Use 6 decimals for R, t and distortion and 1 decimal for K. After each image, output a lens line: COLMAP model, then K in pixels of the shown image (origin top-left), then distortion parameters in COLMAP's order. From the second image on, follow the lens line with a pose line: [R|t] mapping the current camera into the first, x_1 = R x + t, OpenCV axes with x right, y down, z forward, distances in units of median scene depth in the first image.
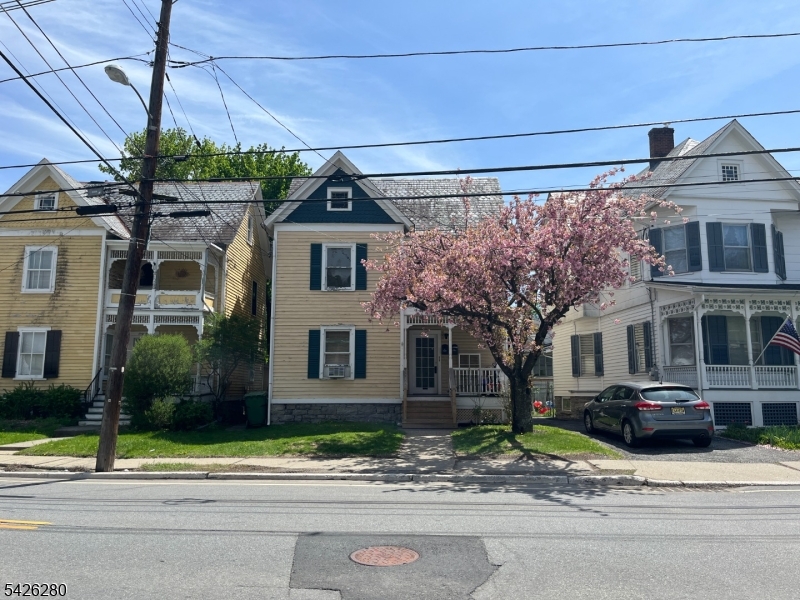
lens RADIAL K [[559.5, 0, 400.0], [0, 559.5, 300.0], [0, 0, 1]] dist [-0.000145, 0.000030]
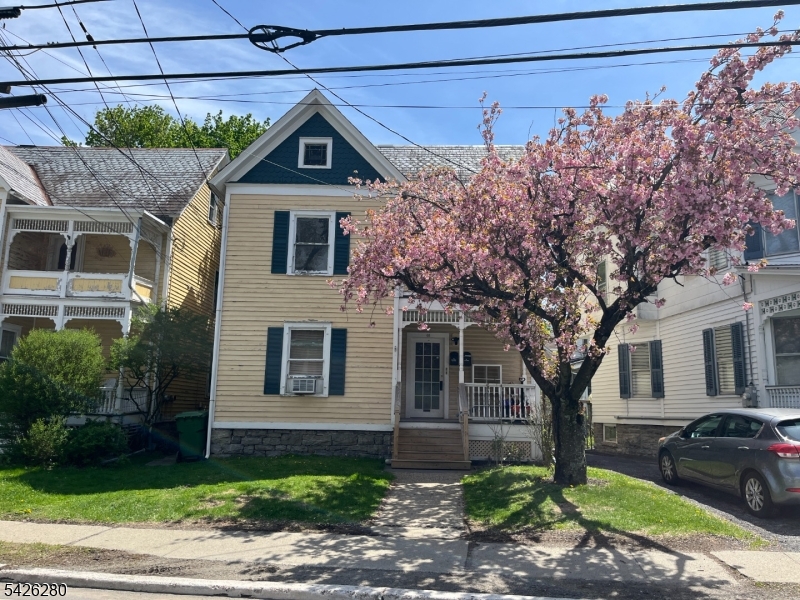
lens RADIAL K [[598.8, 0, 400.0], [0, 598.8, 300.0], [0, 0, 1]] dist [0.004114, -0.001215]
pose [[0.999783, 0.015984, -0.013380, 0.019383], [-0.016248, 0.999671, -0.019846, 0.030488], [0.013059, 0.020059, 0.999714, 0.220527]]
